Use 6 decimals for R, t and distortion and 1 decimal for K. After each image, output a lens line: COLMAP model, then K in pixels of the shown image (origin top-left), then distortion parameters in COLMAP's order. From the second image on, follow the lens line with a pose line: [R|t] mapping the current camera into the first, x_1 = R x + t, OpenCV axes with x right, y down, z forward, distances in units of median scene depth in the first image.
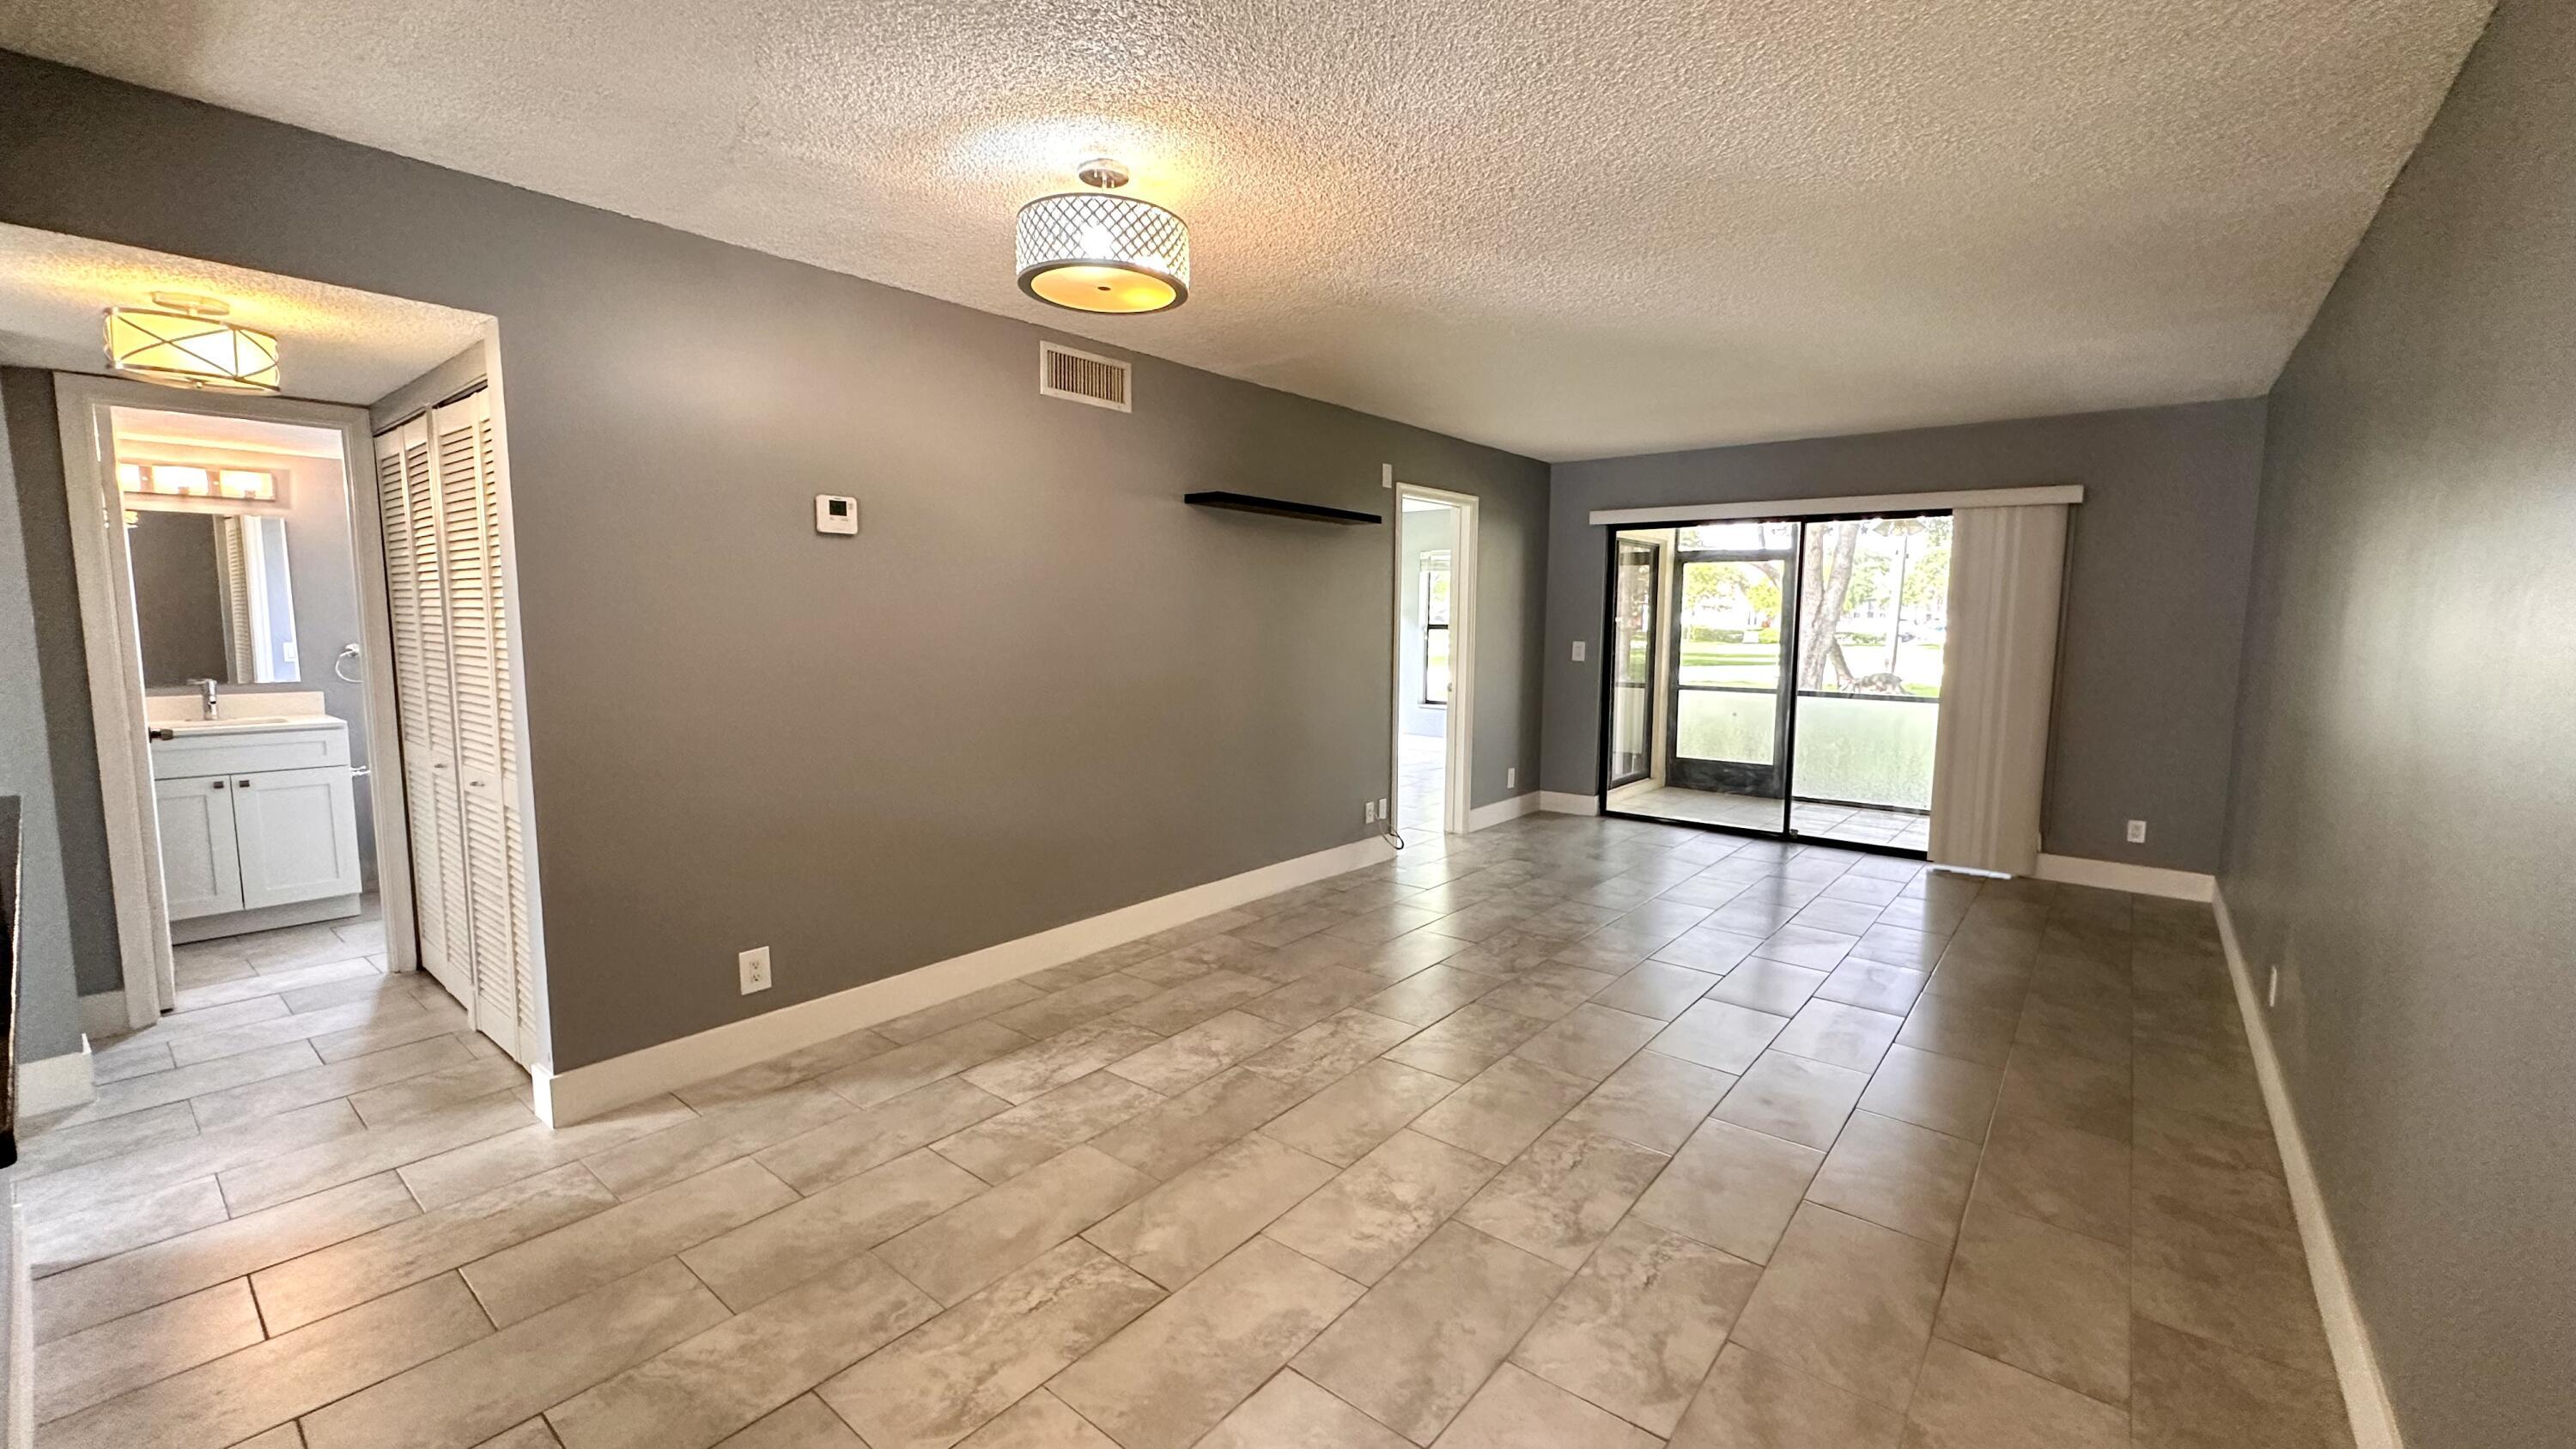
lens RADIAL K [[1027.7, 0, 1287.4], [0, 1027.7, 721.1], [0, 0, 1]] dist [-0.002616, 0.000677]
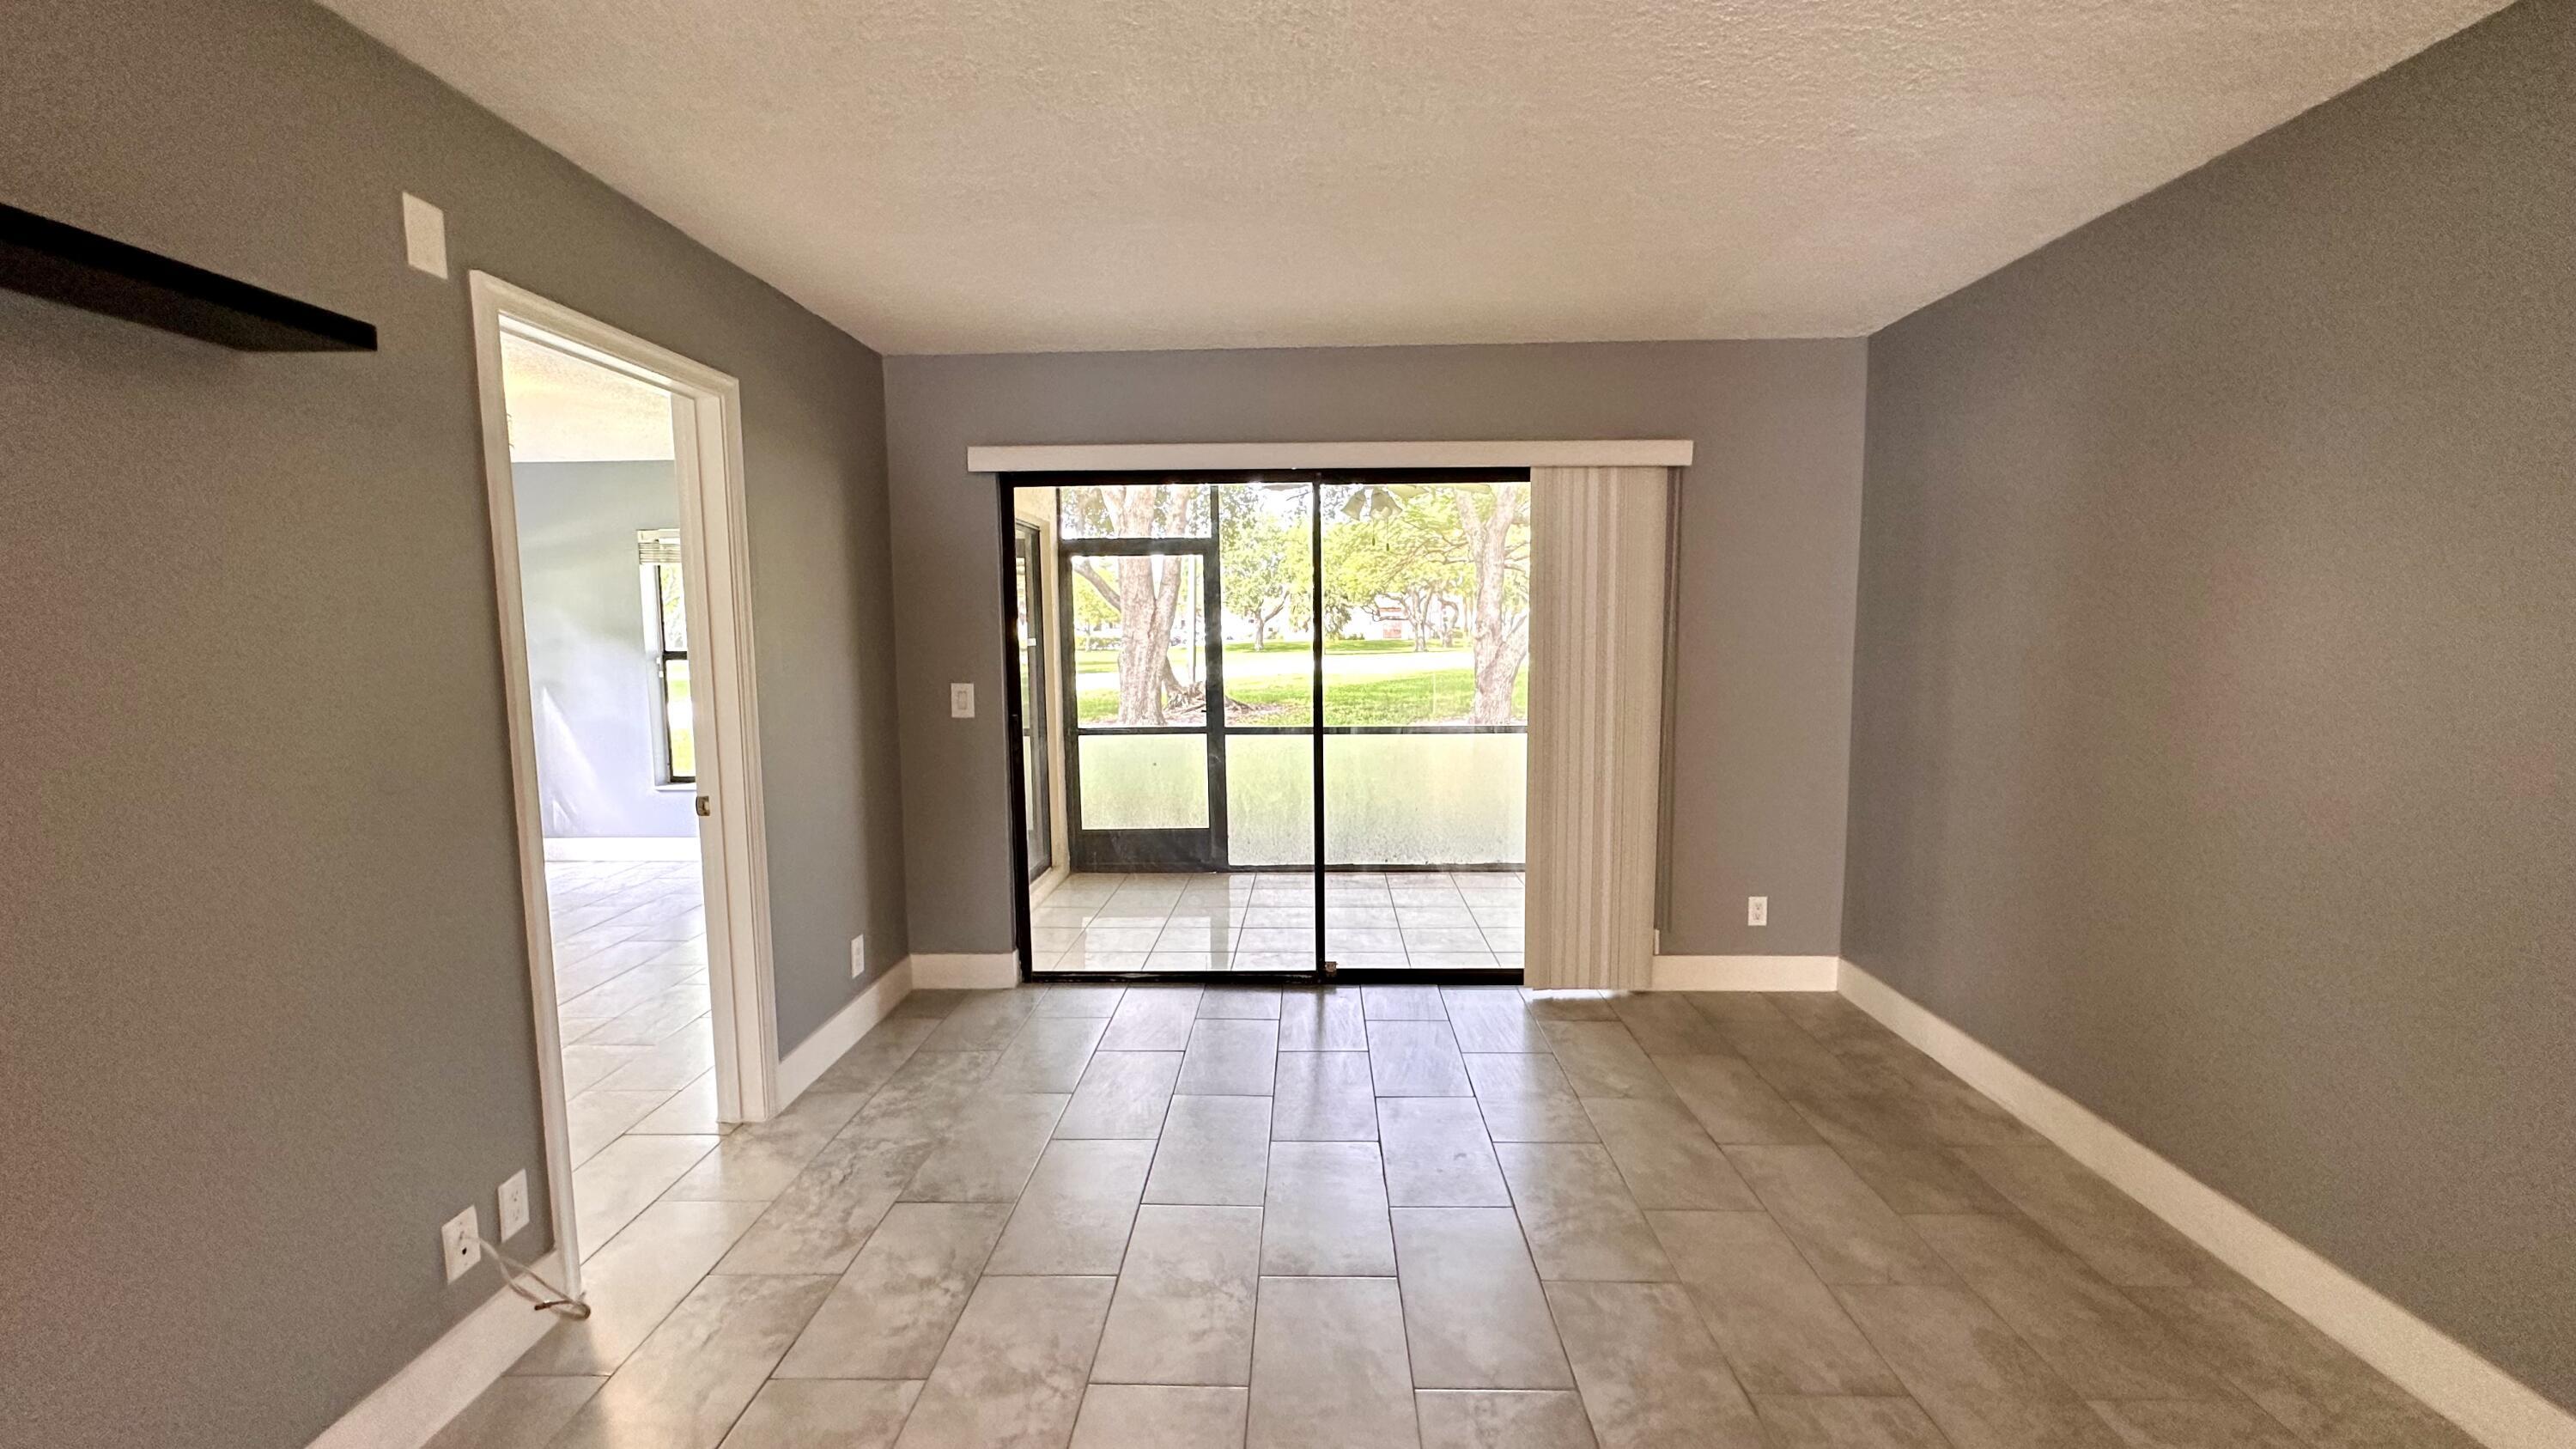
lens RADIAL K [[1027.7, 0, 1285.9], [0, 1027.7, 722.2], [0, 0, 1]] dist [-0.002616, 0.000677]
pose [[0.787980, -0.074010, 0.611236, 0.114592], [0.079368, 0.996676, 0.018363, -0.075042], [-0.610564, 0.034043, 0.791235, 0.646954]]
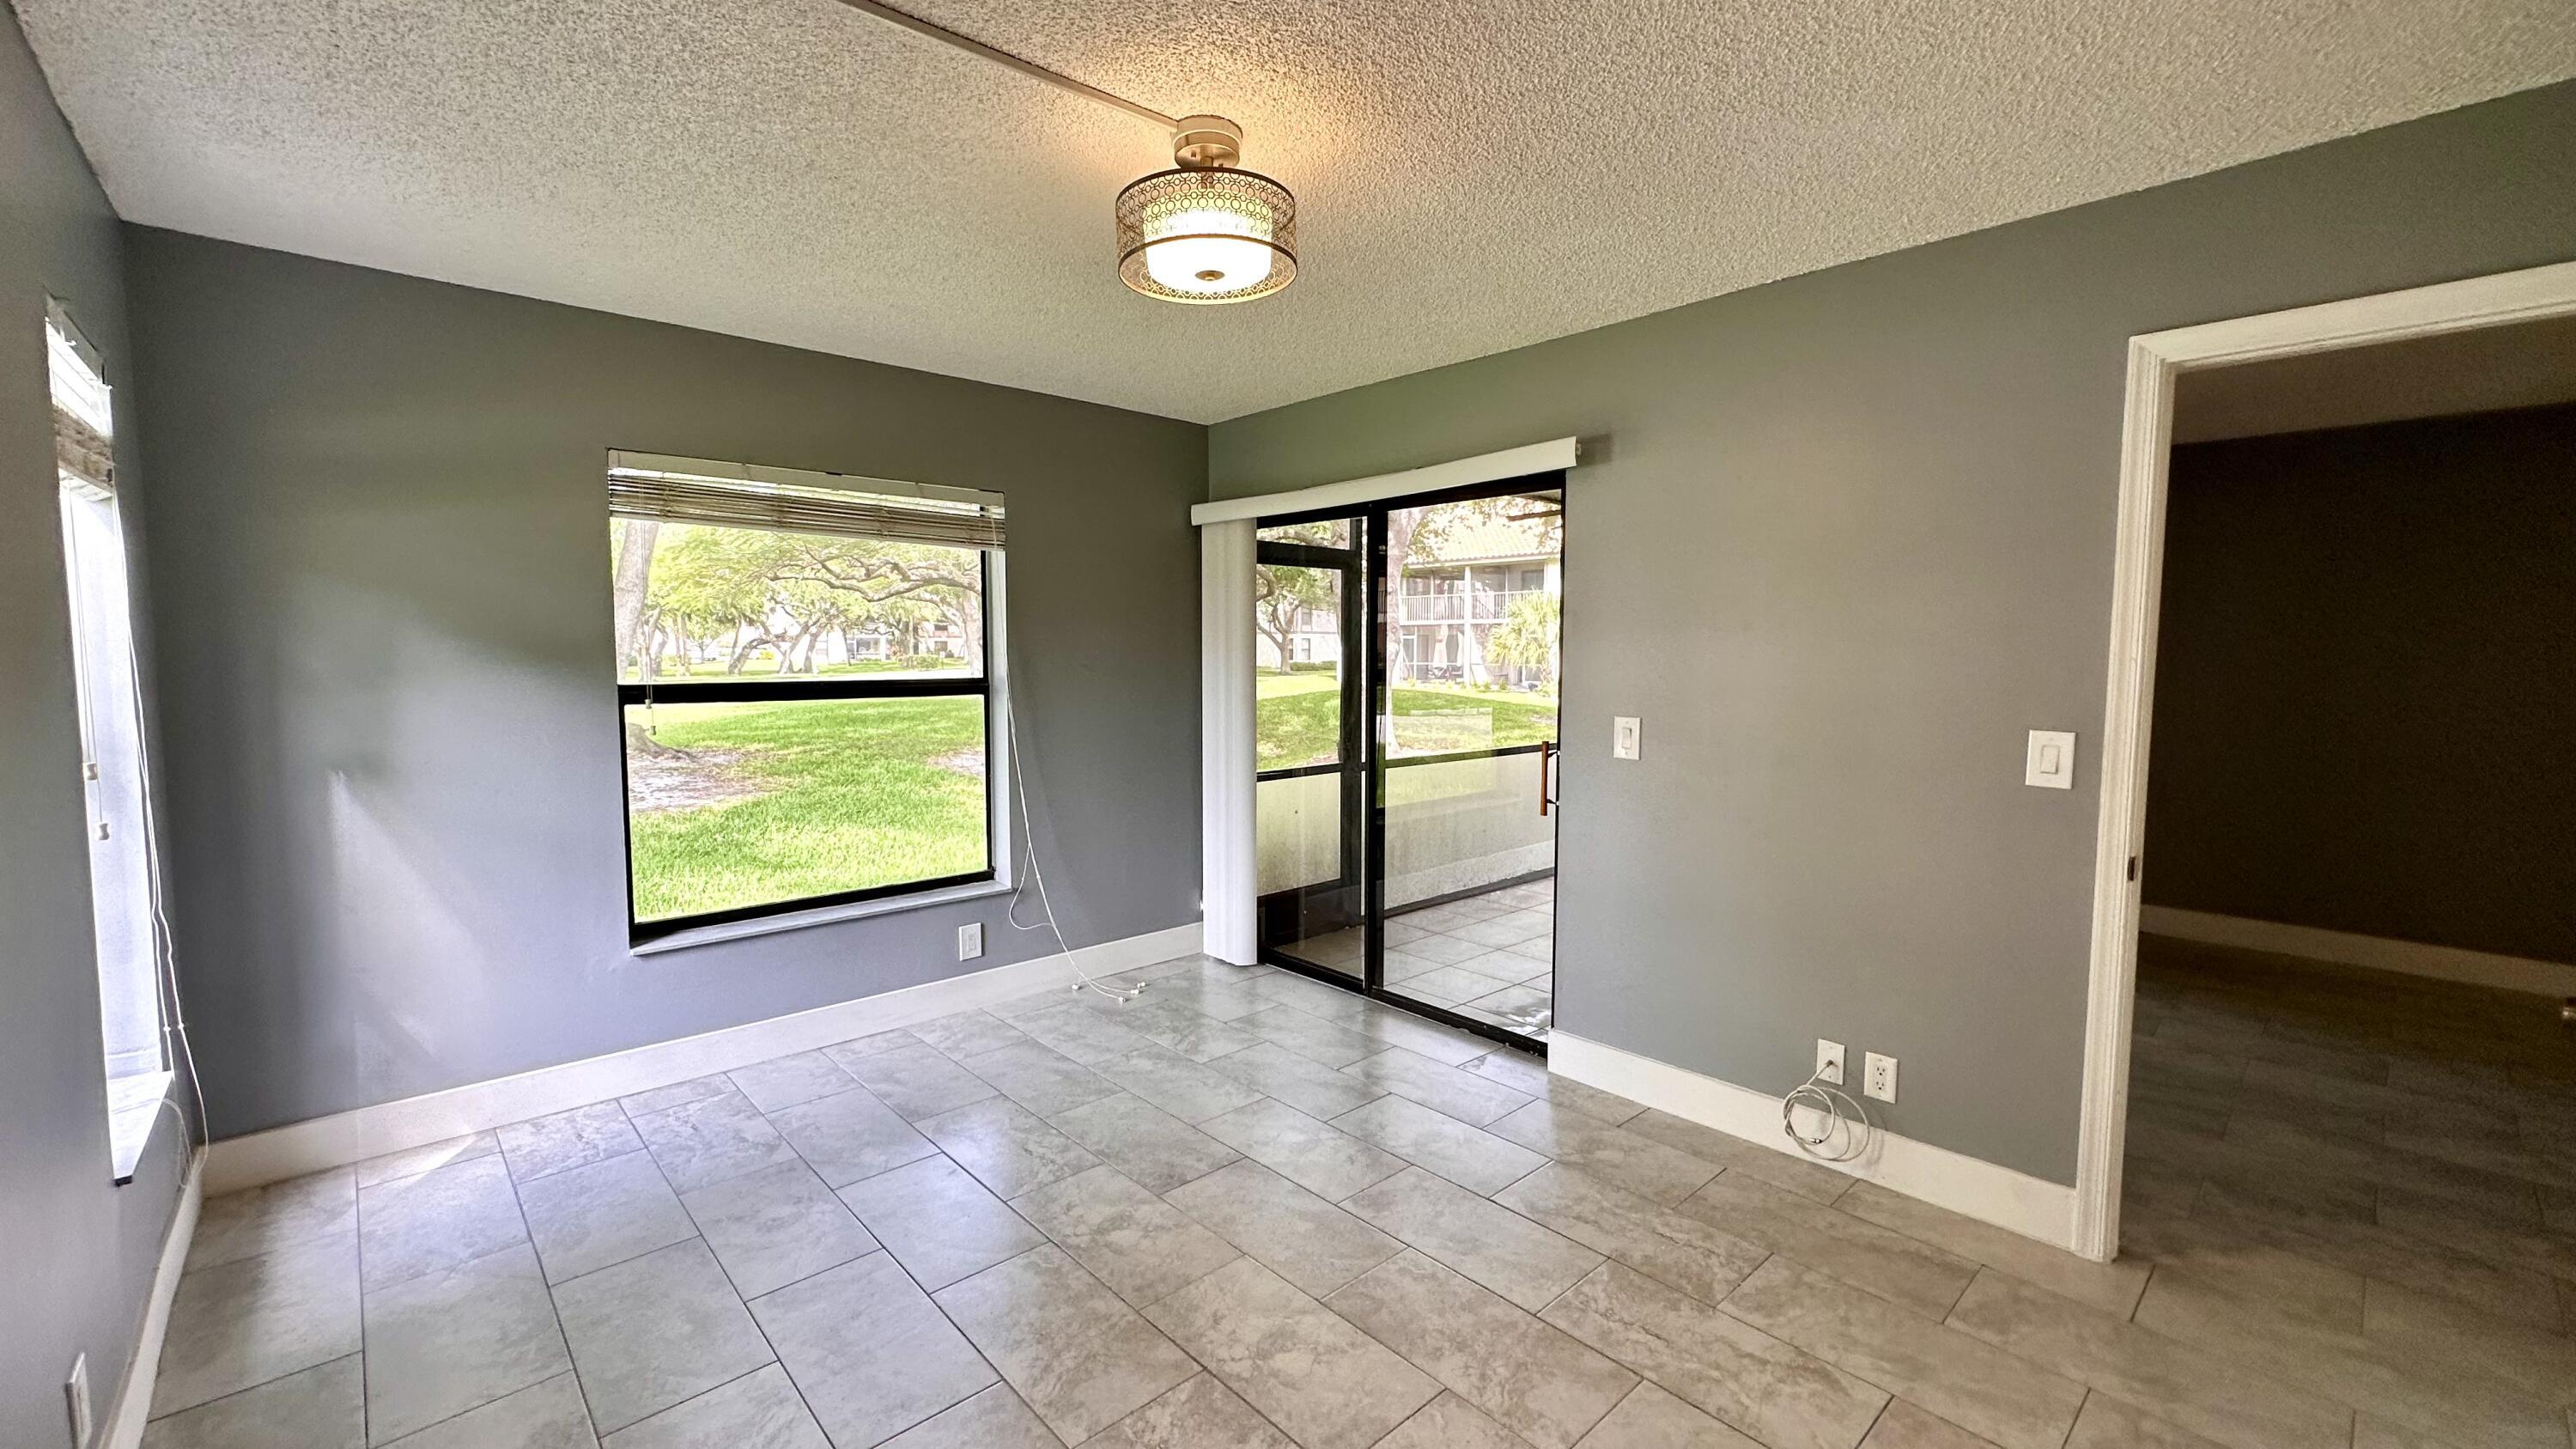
lens RADIAL K [[1027.7, 0, 1282.7], [0, 1027.7, 723.3], [0, 0, 1]] dist [-0.002616, 0.000677]
pose [[0.146456, -0.078586, 0.986091, -0.304307], [0.101105, 0.992808, 0.064105, -0.177026], [-0.984037, 0.090310, 0.153348, 1.610906]]
